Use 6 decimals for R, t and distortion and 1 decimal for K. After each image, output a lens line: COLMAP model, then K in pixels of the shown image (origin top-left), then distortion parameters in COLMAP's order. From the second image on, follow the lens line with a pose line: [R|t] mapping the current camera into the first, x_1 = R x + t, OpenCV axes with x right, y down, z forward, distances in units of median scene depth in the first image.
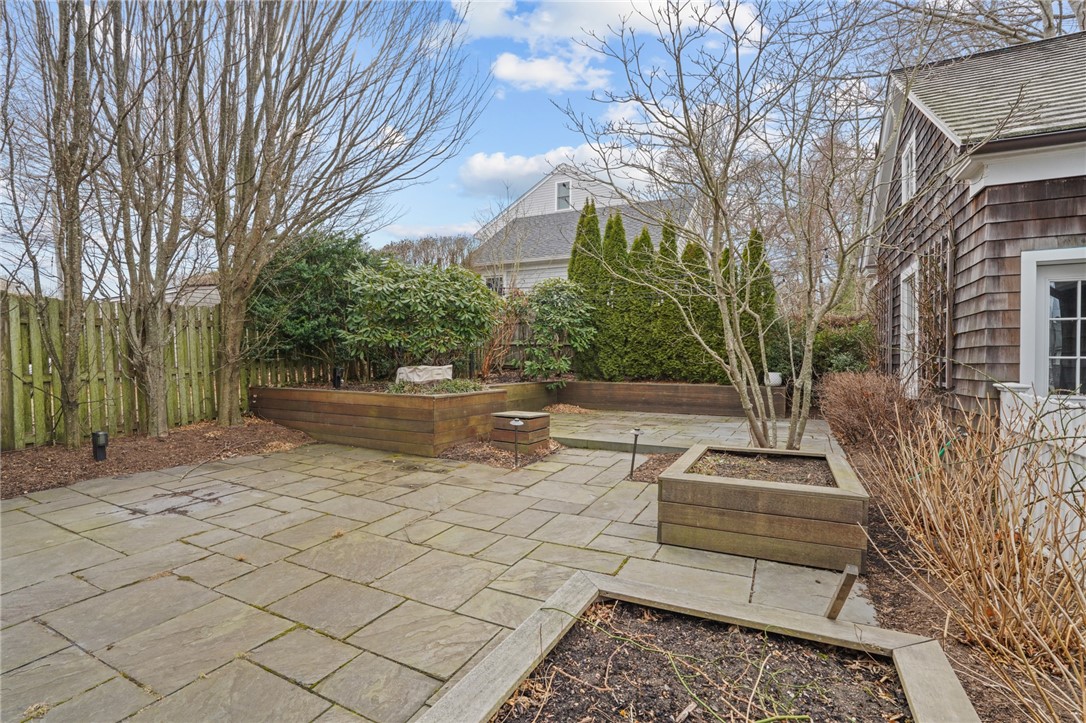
lens RADIAL K [[505.1, 0, 539.8], [0, 505.1, 361.0], [0, 0, 1]] dist [-0.058010, 0.020431]
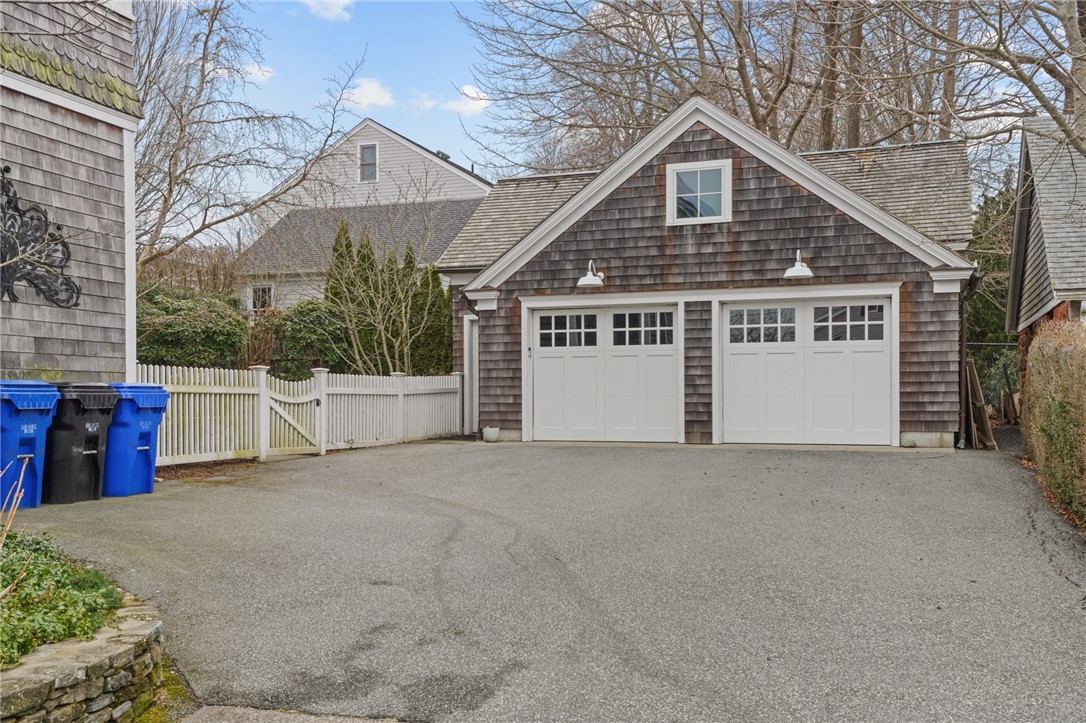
lens RADIAL K [[1053.8, 0, 547.5], [0, 1053.8, 389.7], [0, 0, 1]] dist [0.094200, 0.000000]
pose [[0.991678, -0.011021, 0.128270, 0.609546], [0.011992, 0.999905, -0.006803, 0.139604], [-0.128183, 0.008285, 0.991716, -3.333409]]
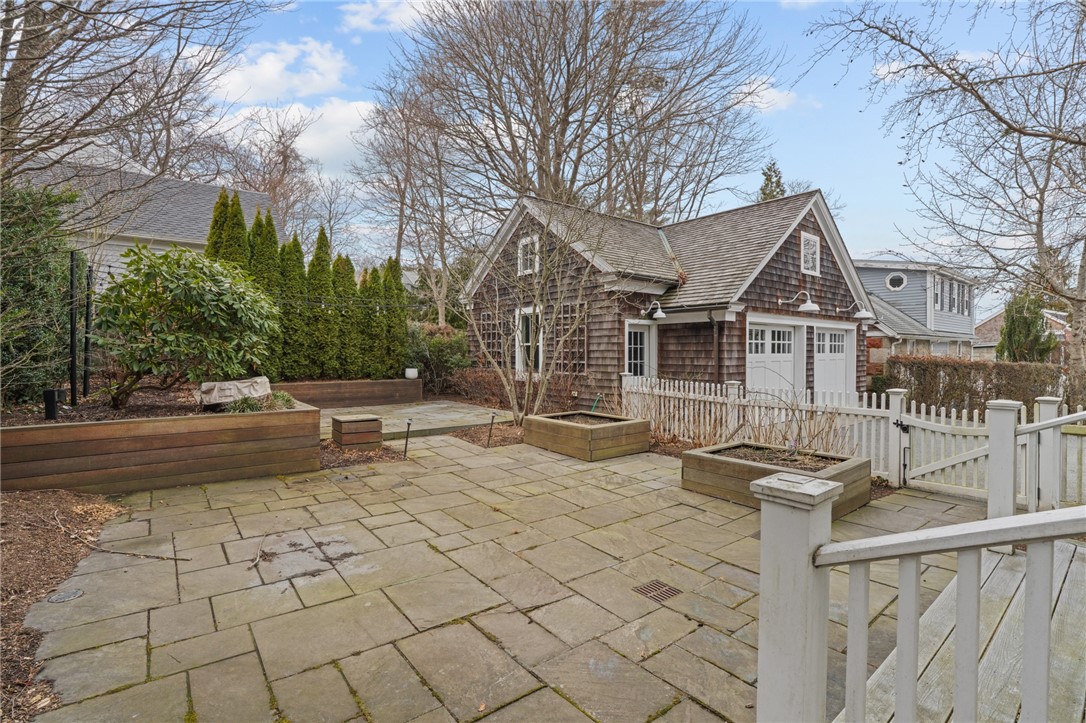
lens RADIAL K [[505.1, 0, 538.0], [0, 505.1, 352.1], [0, 0, 1]] dist [-0.058010, 0.020431]
pose [[0.429420, -0.010318, 0.903046, -1.256220], [0.003007, 0.999946, 0.009995, -0.070510], [-0.903100, -0.001577, 0.429428, 0.249935]]
